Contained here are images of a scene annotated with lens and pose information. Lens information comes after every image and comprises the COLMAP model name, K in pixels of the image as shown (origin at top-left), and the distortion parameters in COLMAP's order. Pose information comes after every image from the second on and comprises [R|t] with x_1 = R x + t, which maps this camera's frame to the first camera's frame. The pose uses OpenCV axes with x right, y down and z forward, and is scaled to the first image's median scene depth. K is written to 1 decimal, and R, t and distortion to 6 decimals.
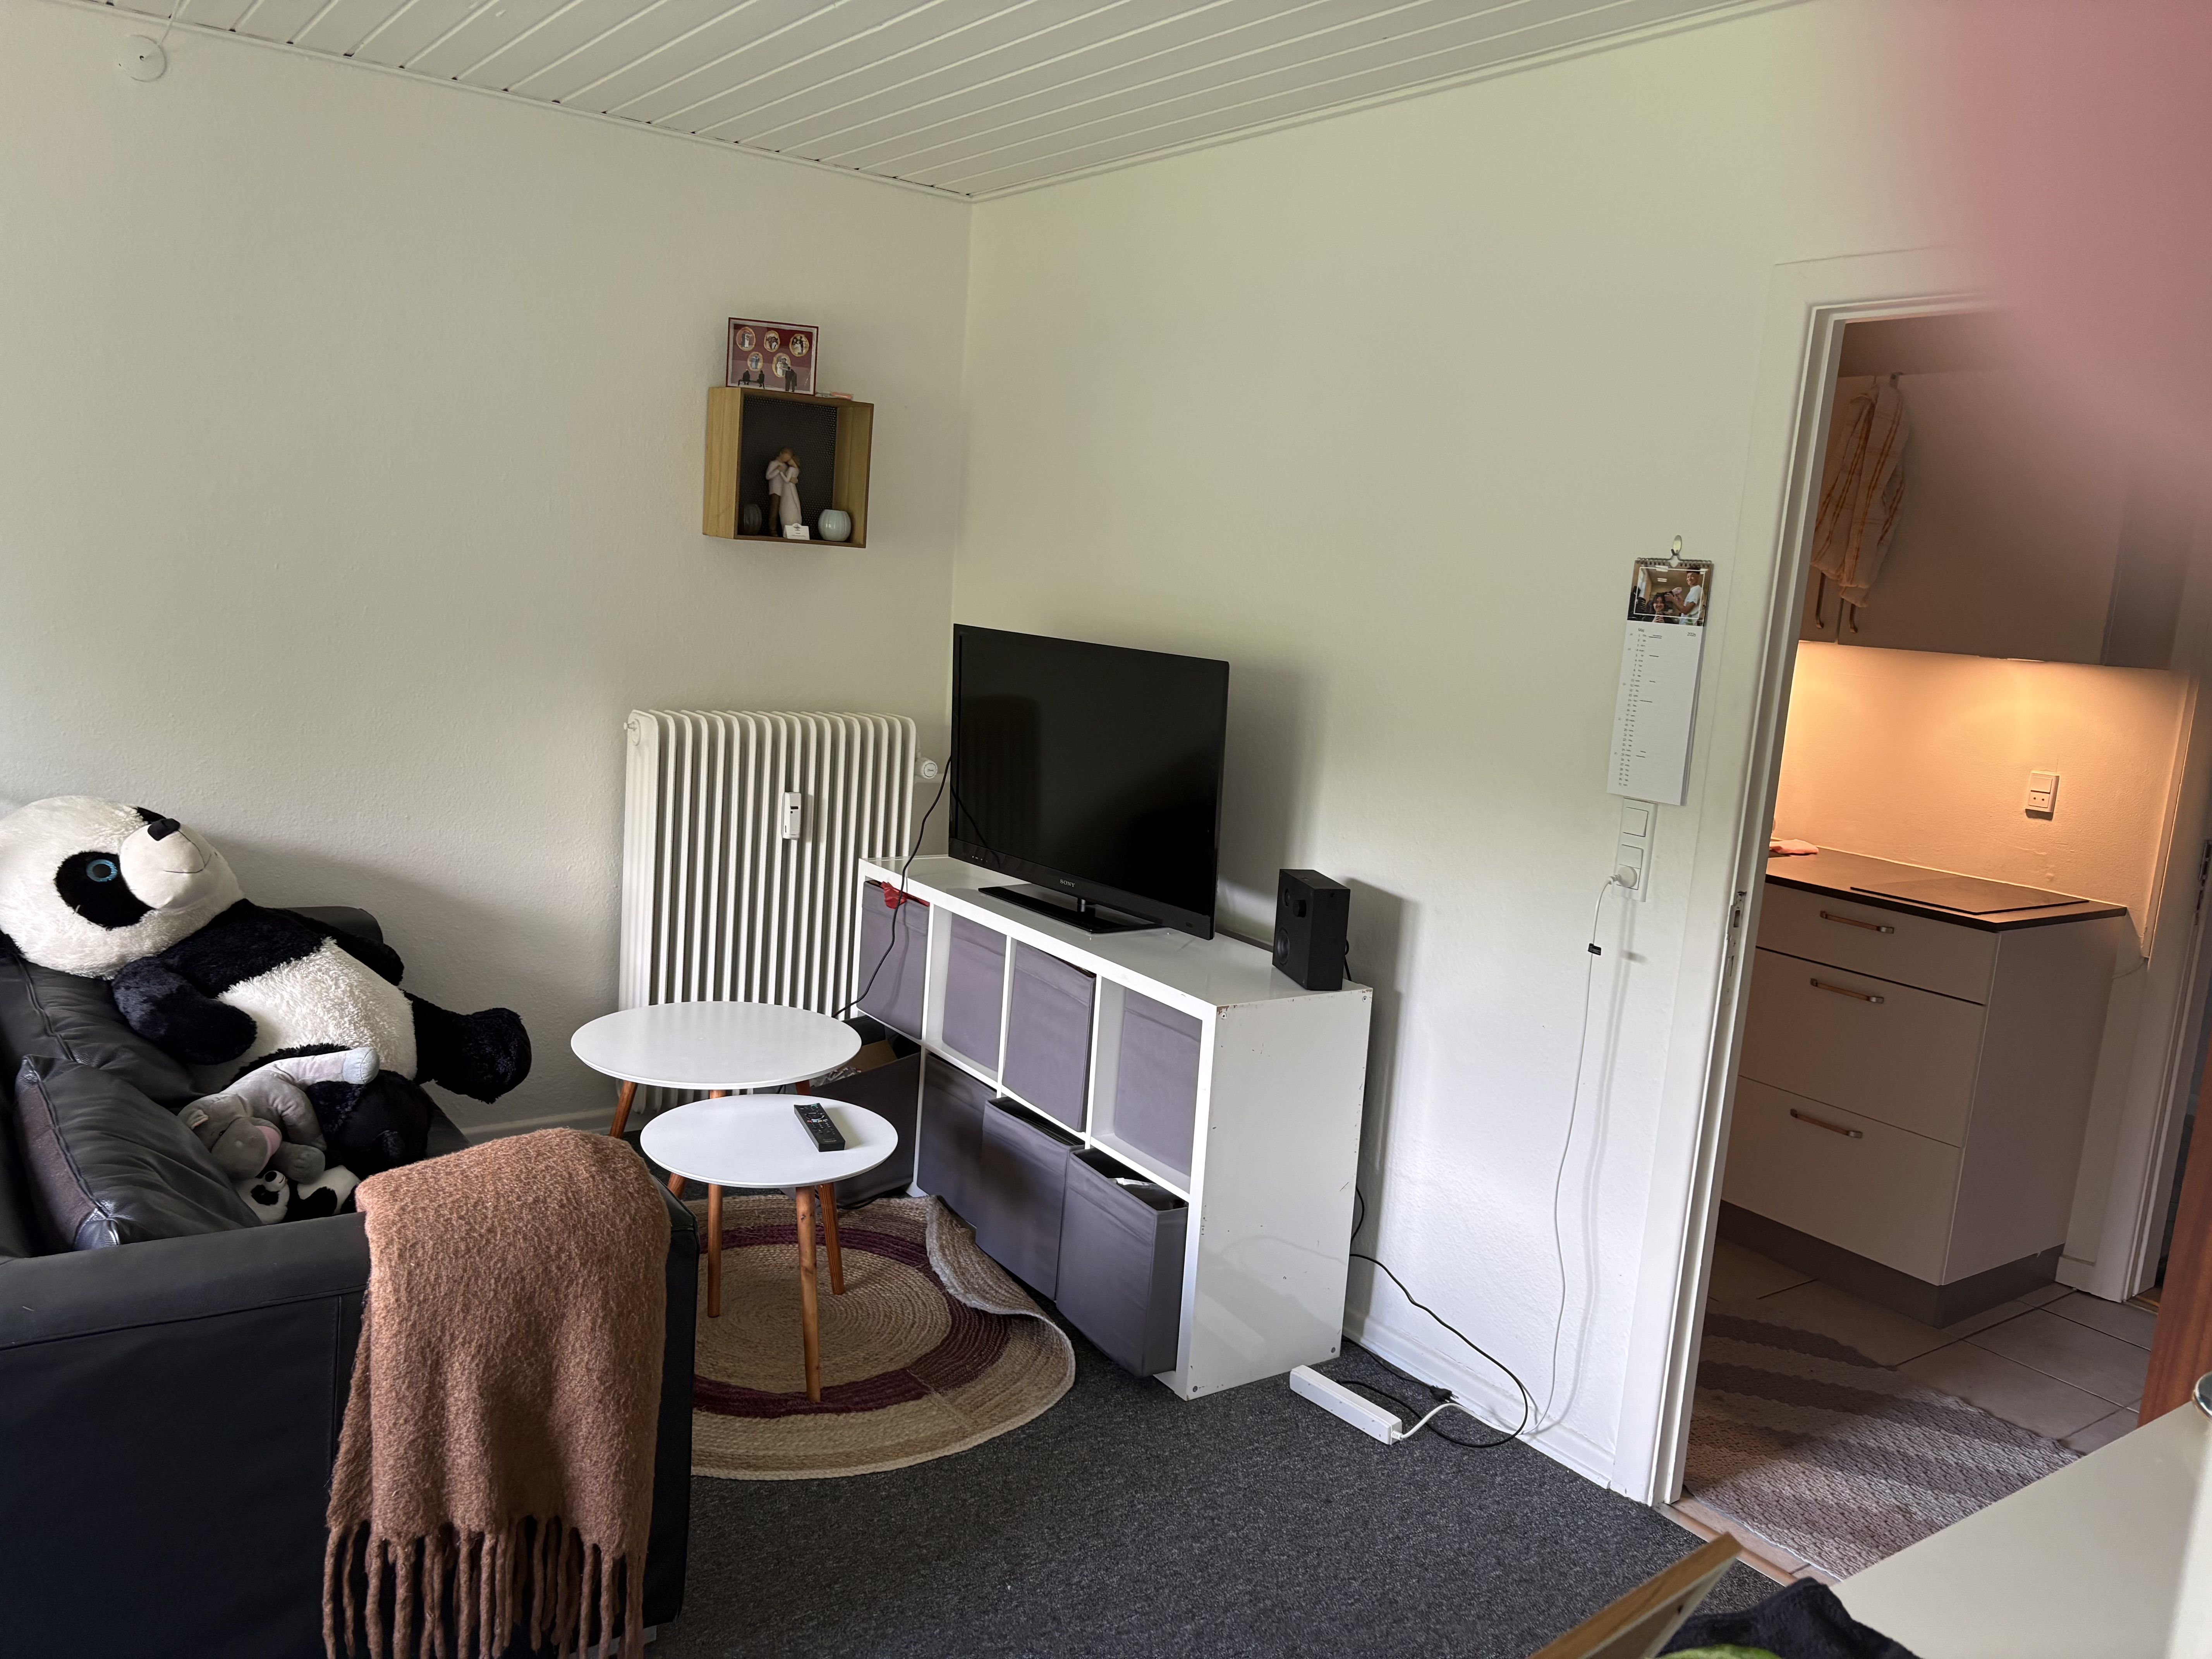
lens RADIAL K [[1674.1, 0, 1113.1], [0, 1674.1, 847.0], [0, 0, 1]] dist [0.047591, -0.040454]
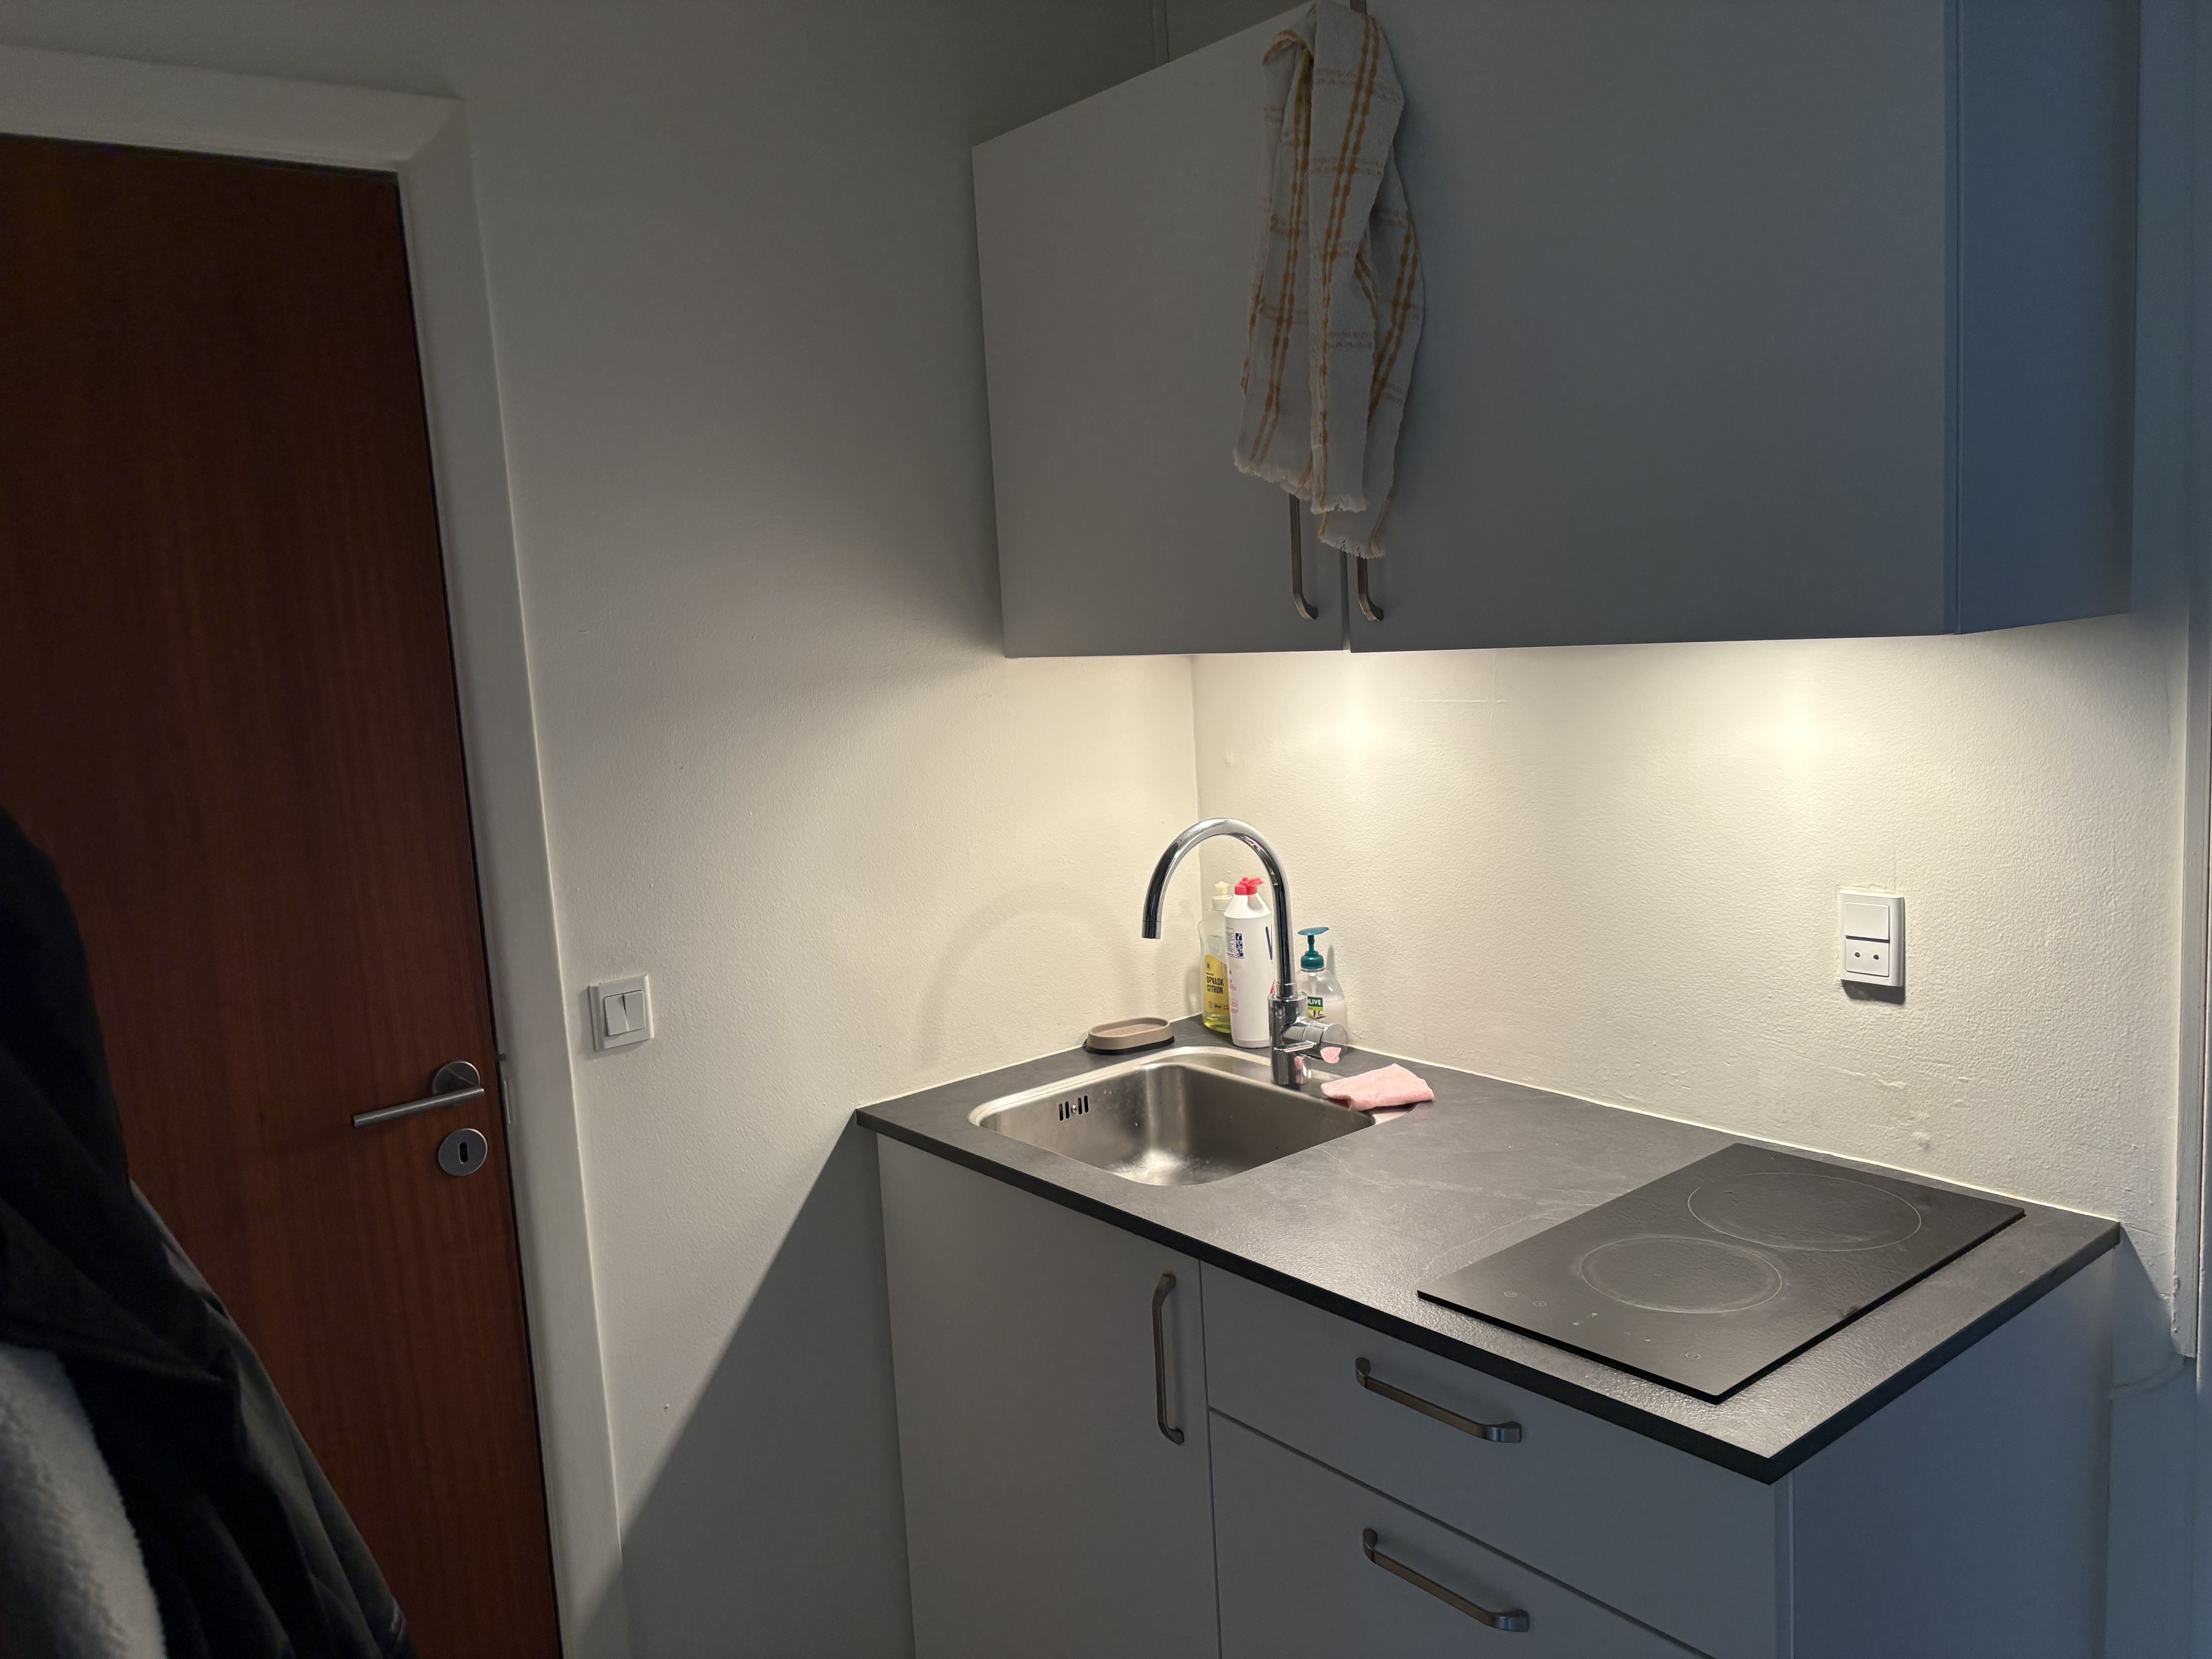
lens RADIAL K [[1674.1, 0, 1118.6], [0, 1674.1, 831.1], [0, 0, 1]] dist [0.047591, -0.040454]
pose [[0.988825, -0.138675, 0.054721, 0.347497], [0.140616, 0.989503, -0.033343, -0.071299], [-0.049522, 0.040665, 0.997945, 0.594713]]
